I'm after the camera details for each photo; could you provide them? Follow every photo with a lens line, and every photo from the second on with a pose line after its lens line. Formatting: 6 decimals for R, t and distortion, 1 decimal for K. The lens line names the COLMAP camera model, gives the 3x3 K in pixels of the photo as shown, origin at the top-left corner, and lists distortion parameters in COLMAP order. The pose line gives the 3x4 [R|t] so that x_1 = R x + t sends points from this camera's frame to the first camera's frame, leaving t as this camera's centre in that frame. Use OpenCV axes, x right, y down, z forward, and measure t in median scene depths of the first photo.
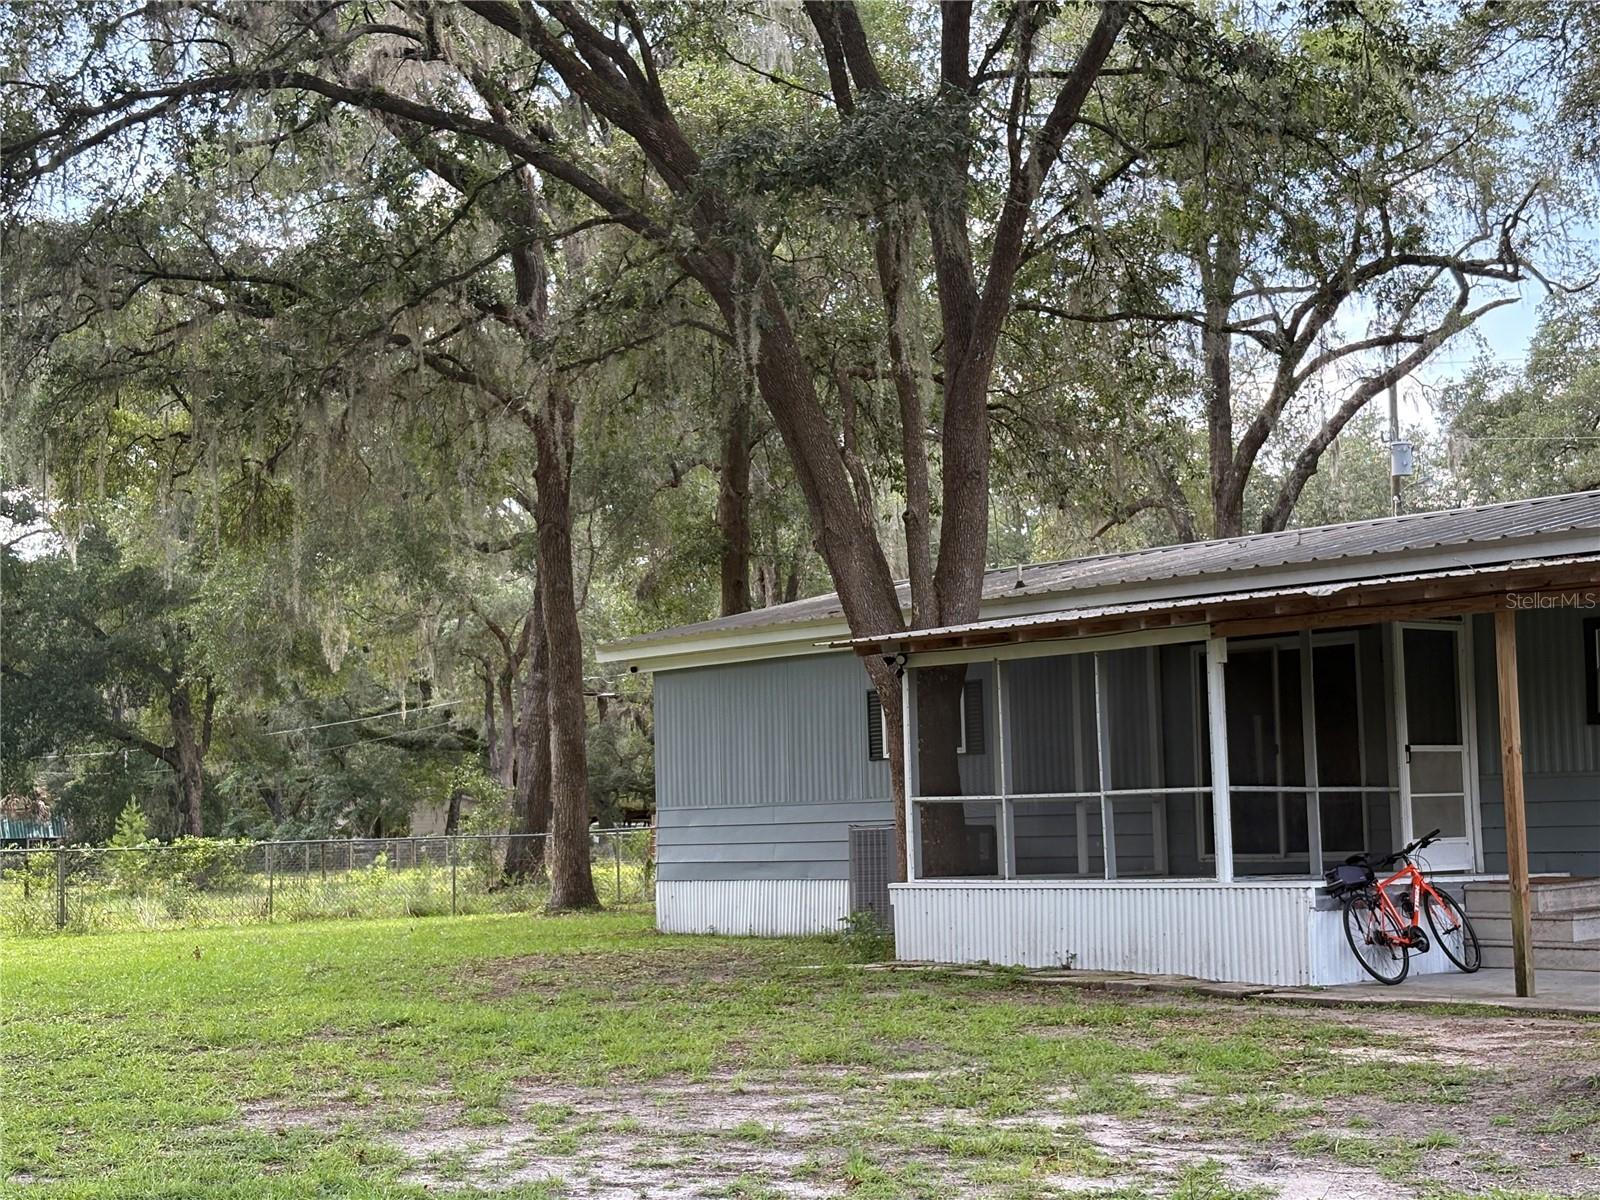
lens RADIAL K [[2578.4, 0, 800.0], [0, 2578.4, 600.0], [0, 0, 1]] dist [-0.027069, -0.078061]
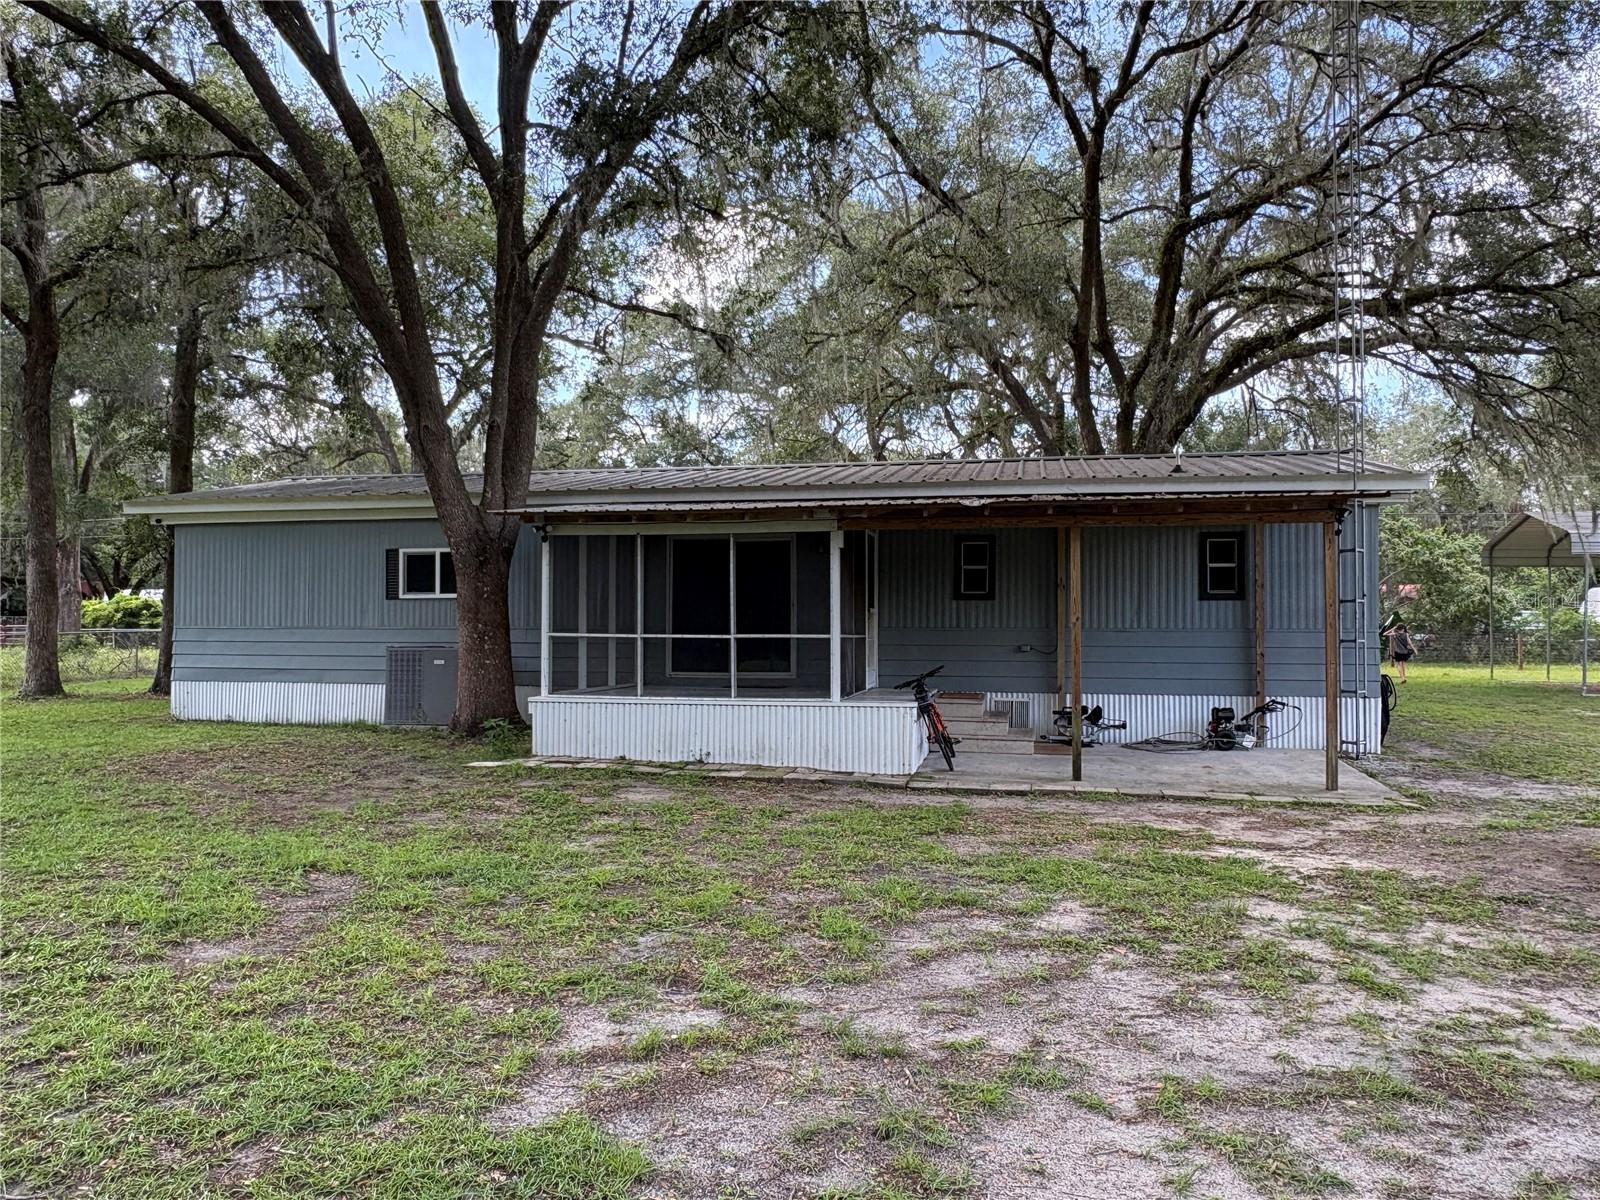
lens RADIAL K [[1177.3, 0, 805.2], [0, 1177.3, 589.5], [0, 0, 1]] dist [-0.005707, -0.003121]
pose [[0.805713, 0.047794, 0.590375, -0.209995], [-0.077040, 0.996728, 0.024450, 0.029523], [-0.587274, -0.065182, 0.806759, 0.436063]]
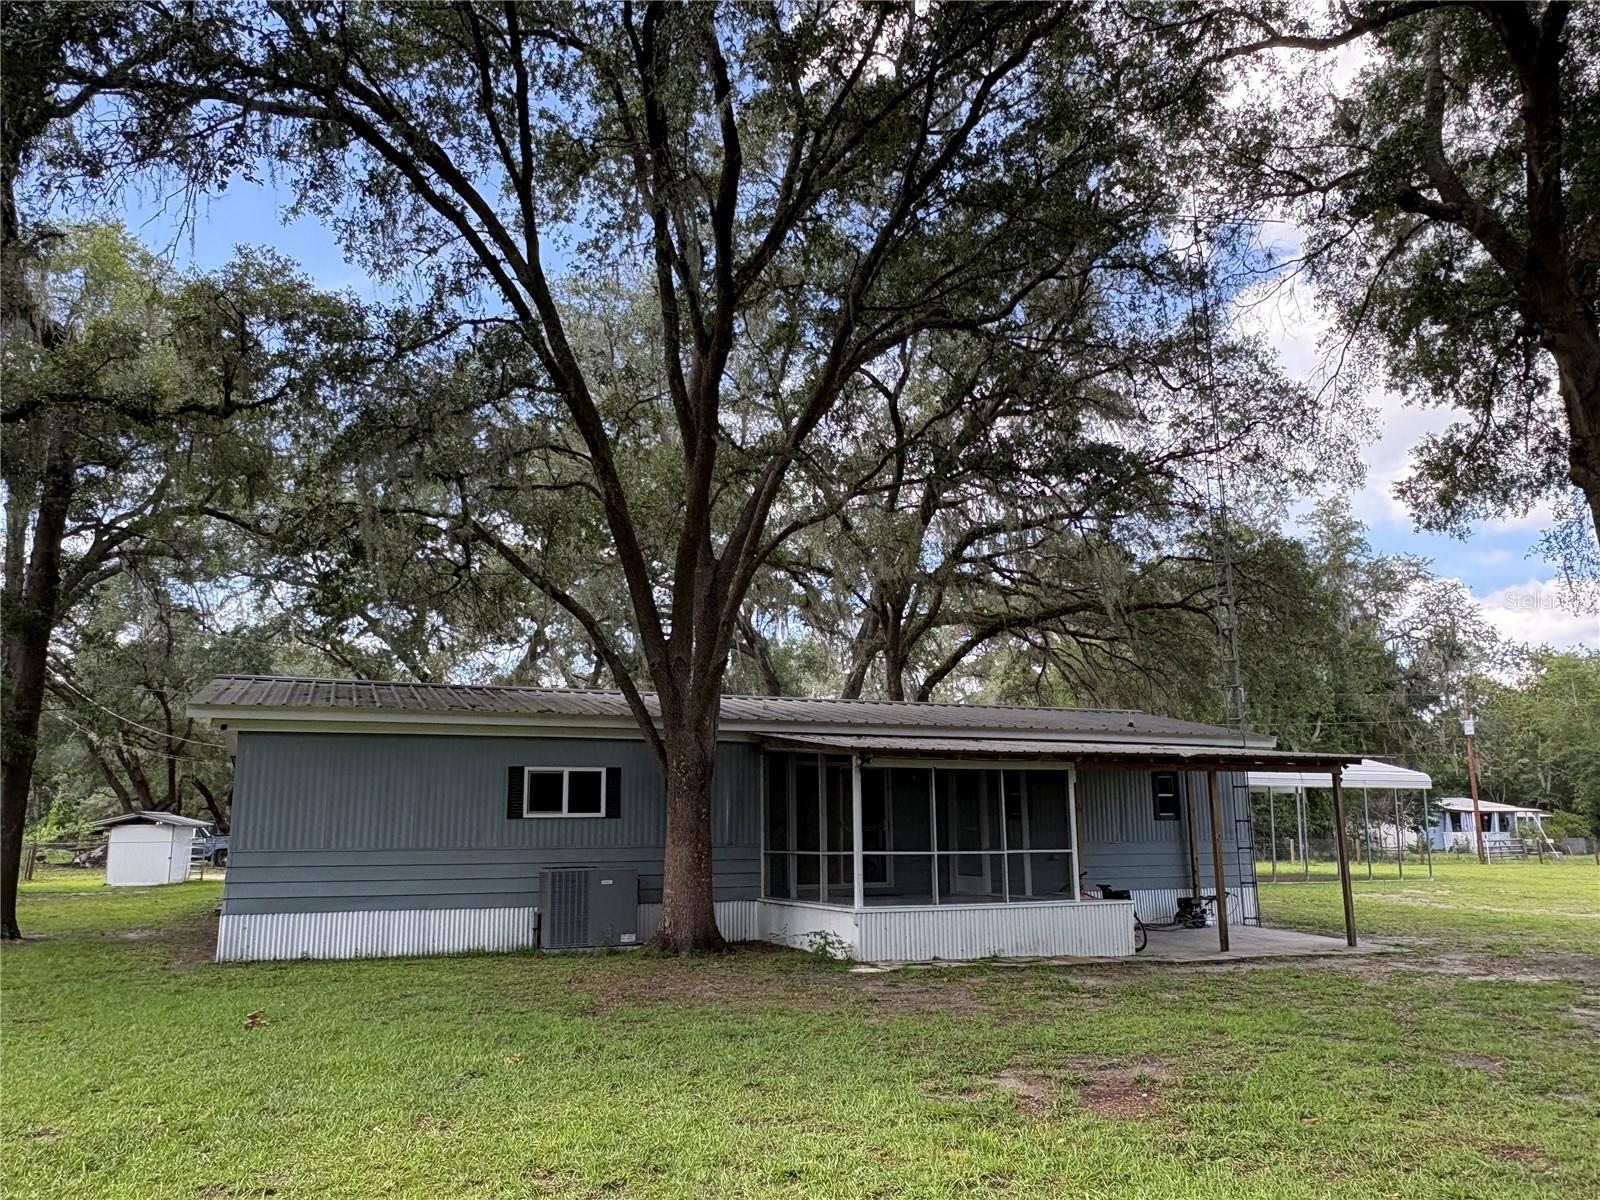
lens RADIAL K [[1173.5, 0, 800.0], [0, 1173.5, 600.0], [0, 0, 1]] dist [-0.003618, 0.000160]
pose [[0.341577, 0.206566, 0.916872, -0.646688], [-0.088186, 0.978288, -0.187550, 0.064819], [-0.935707, -0.016792, 0.352377, 0.795753]]
